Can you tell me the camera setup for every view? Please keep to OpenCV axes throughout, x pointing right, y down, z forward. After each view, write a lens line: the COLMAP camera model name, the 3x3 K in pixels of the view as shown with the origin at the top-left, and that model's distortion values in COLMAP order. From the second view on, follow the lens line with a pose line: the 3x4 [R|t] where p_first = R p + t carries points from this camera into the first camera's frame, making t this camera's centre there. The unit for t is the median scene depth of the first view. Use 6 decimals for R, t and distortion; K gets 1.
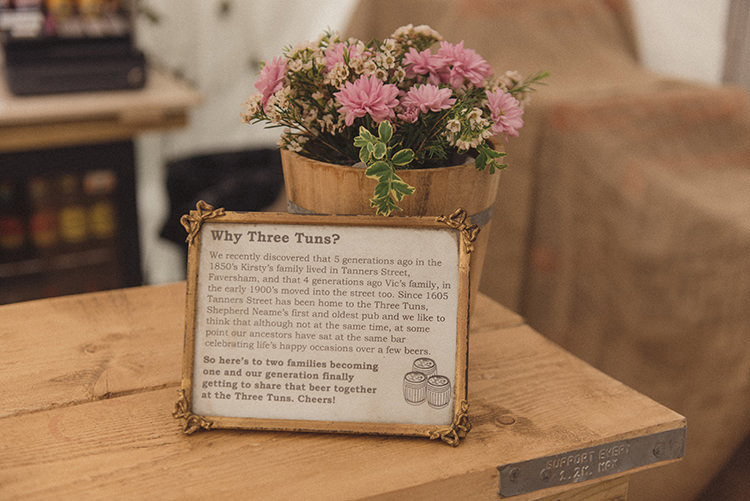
lens RADIAL K [[1073.0, 0, 374.9], [0, 1073.0, 250.7], [0, 0, 1]] dist [0.022148, 0.000000]
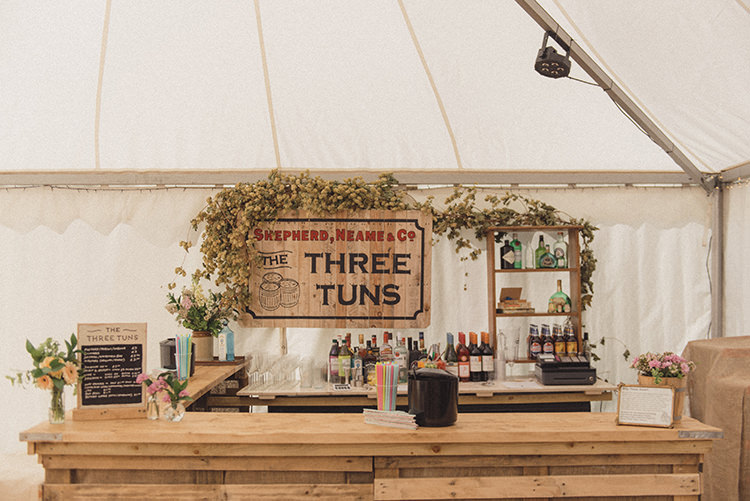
lens RADIAL K [[822.5, 0, 374.8], [0, 822.5, 251.1], [0, 0, 1]] dist [0.006594, 0.000000]
pose [[0.907391, -0.033309, -0.418965, 0.434424], [-0.116320, 0.938013, -0.326499, 0.773038], [0.403870, 0.344996, 0.847270, -2.985382]]
